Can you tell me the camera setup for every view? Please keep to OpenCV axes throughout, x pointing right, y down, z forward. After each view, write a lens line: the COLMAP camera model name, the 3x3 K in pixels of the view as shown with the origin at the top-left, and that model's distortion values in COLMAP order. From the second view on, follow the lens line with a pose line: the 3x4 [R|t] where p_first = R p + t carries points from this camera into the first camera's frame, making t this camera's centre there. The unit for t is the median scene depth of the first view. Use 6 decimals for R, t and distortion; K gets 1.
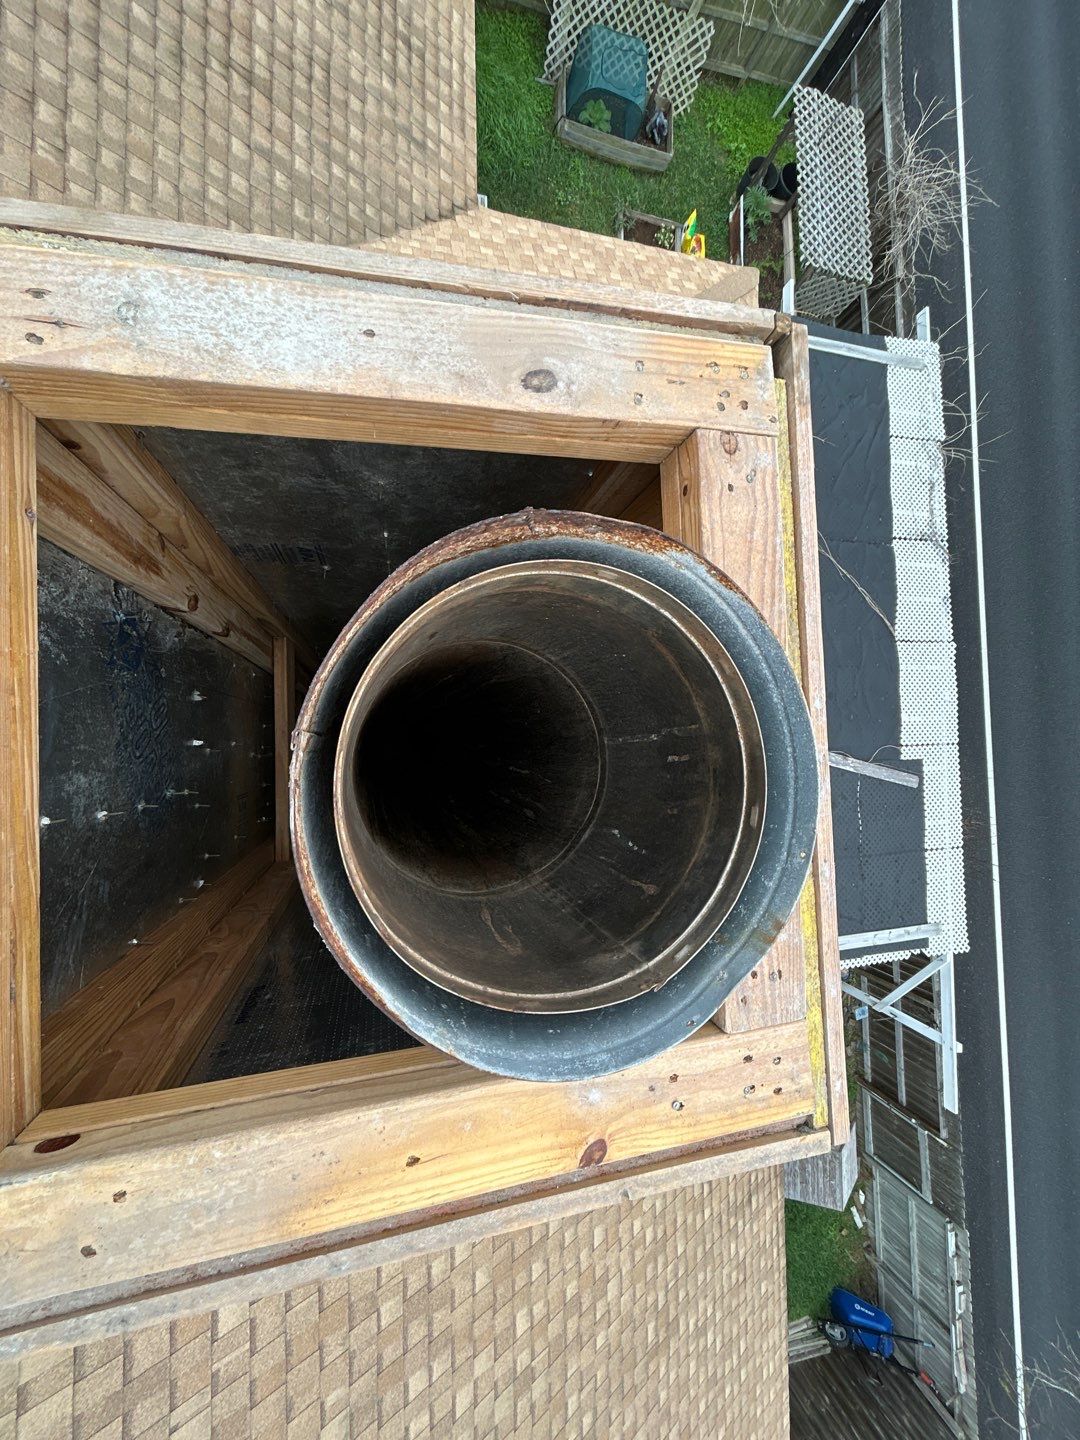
lens RADIAL K [[584.2, 0, 545.4], [0, 584.2, 722.2], [0, 0, 1]] dist [0.000522, -0.000708]
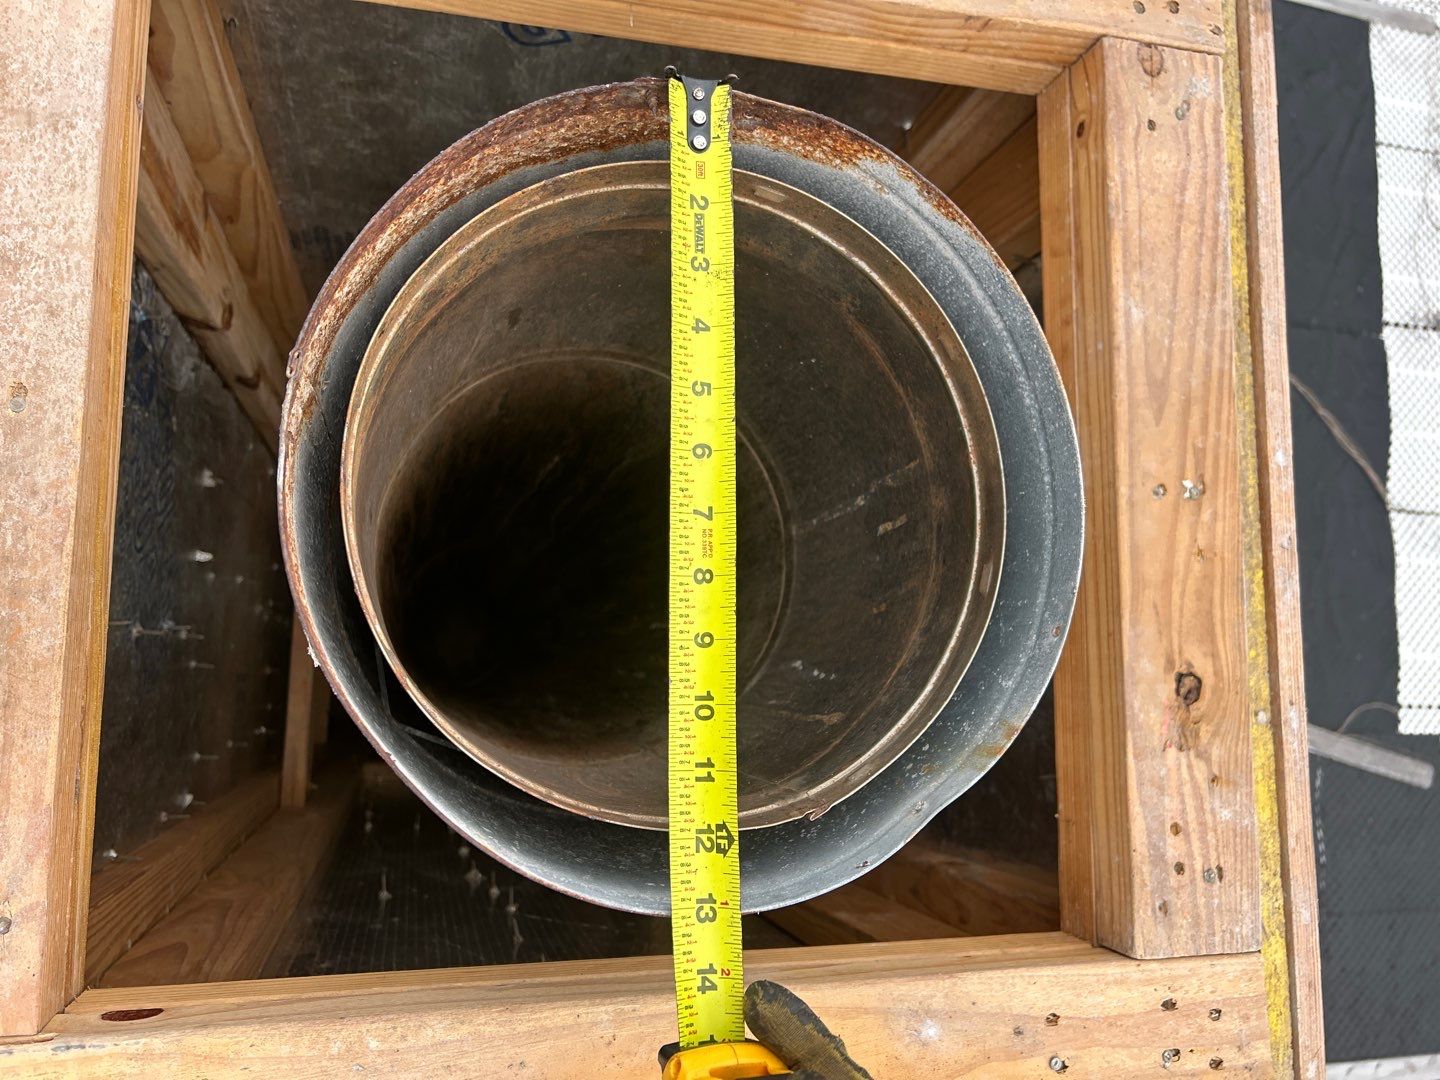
lens RADIAL K [[1100.7, 0, 716.7], [0, 1100.7, 561.4], [0, 0, 1]] dist [0.012951, -0.006779]
pose [[0.998968, 0.044884, -0.006882, -0.141980], [-0.045290, 0.995805, -0.079509, 0.208963], [0.003285, 0.079739, 0.996810, -0.206126]]
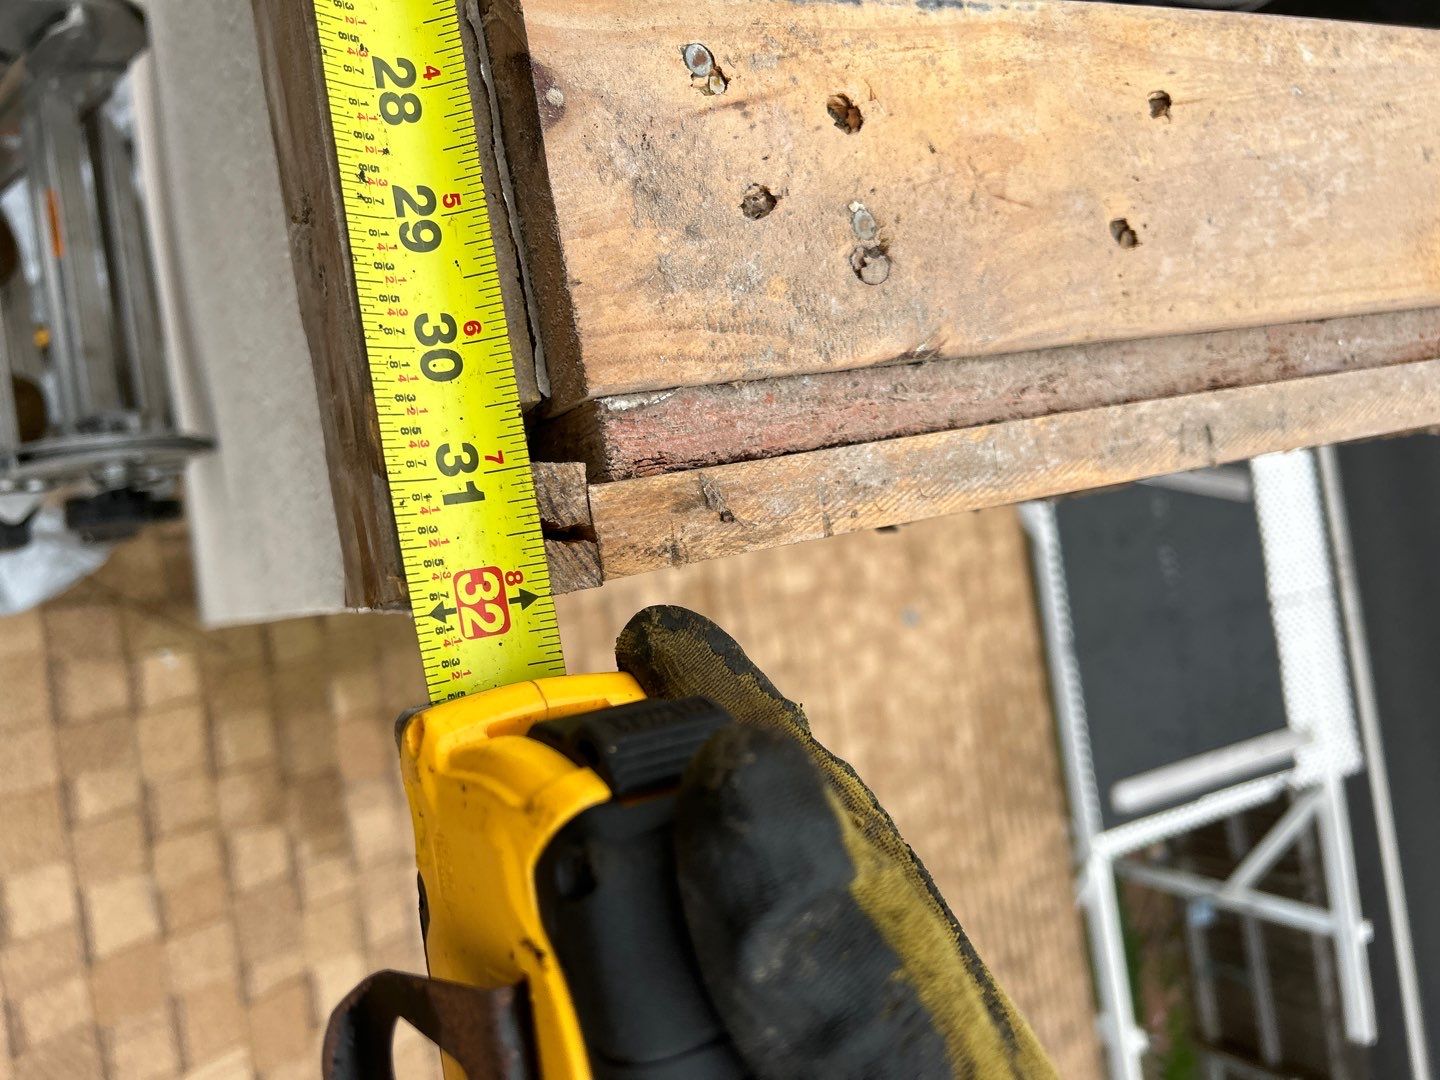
lens RADIAL K [[1124.1, 0, 721.1], [0, 1124.1, 538.8], [0, 0, 1]] dist [0.046714, -0.082608]
pose [[0.974504, -0.123066, 0.187610, -0.844441], [0.120536, 0.992397, 0.024881, 0.742813], [-0.189246, -0.001633, 0.981928, 0.235008]]
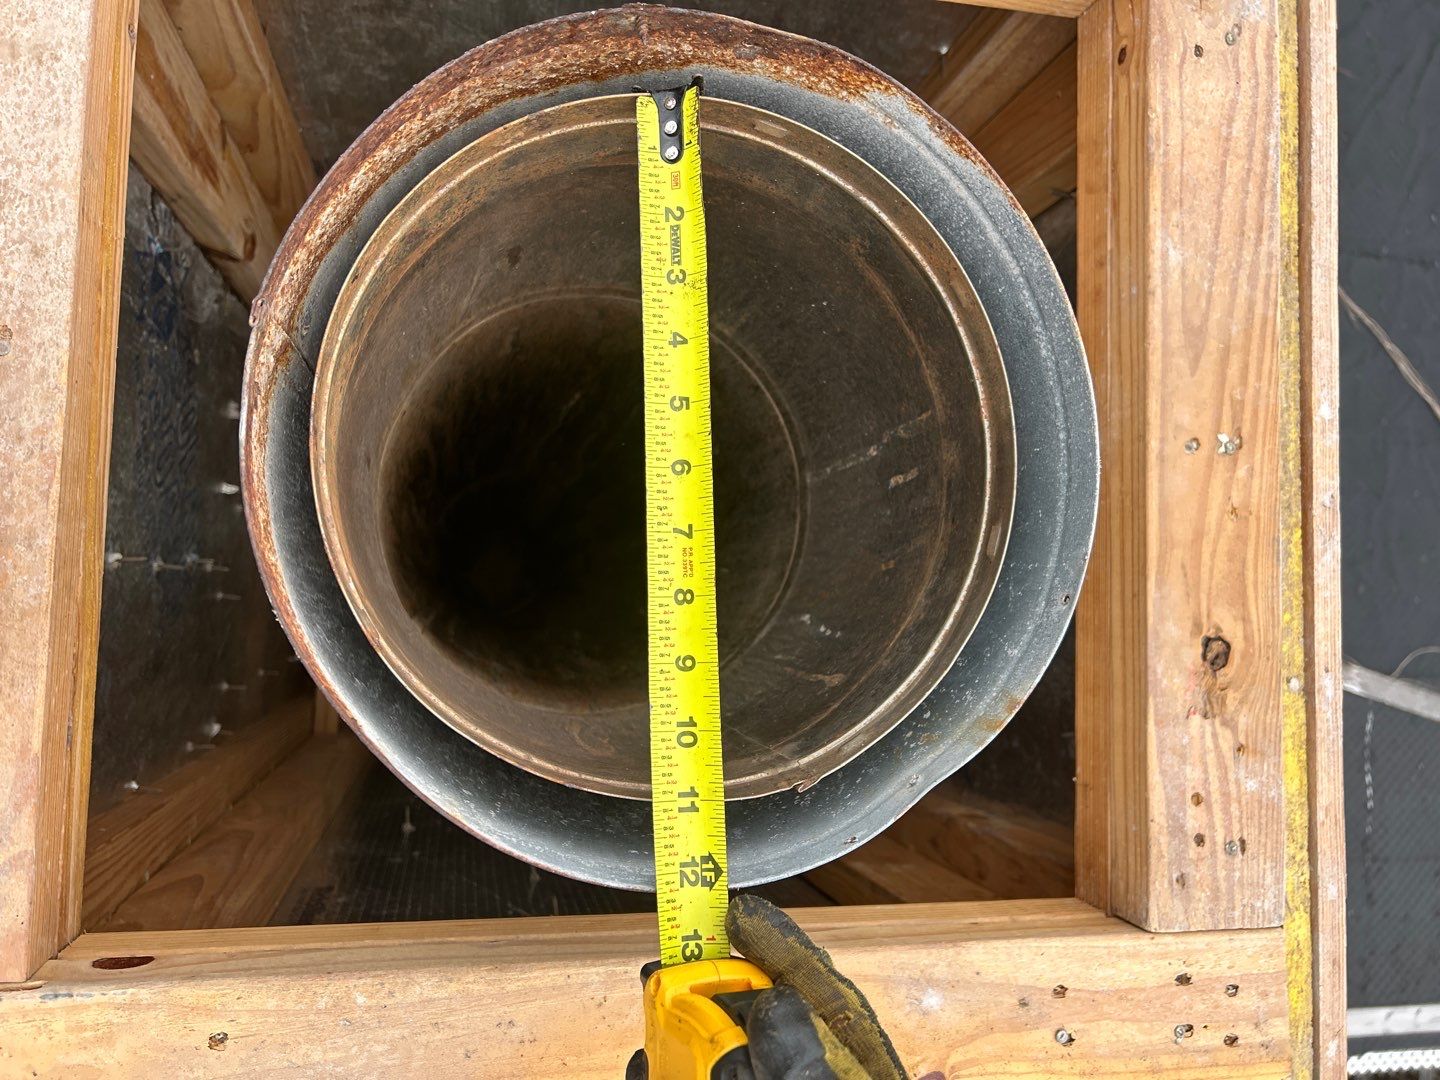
lens RADIAL K [[1100.2, 0, 715.5], [0, 1100.2, 545.1], [0, 0, 1]] dist [0.014376, -0.013631]
pose [[0.996941, 0.060927, -0.048949, -0.101402], [-0.062526, 0.997535, -0.031844, 0.185512], [0.046888, 0.034808, 0.998293, -0.168637]]
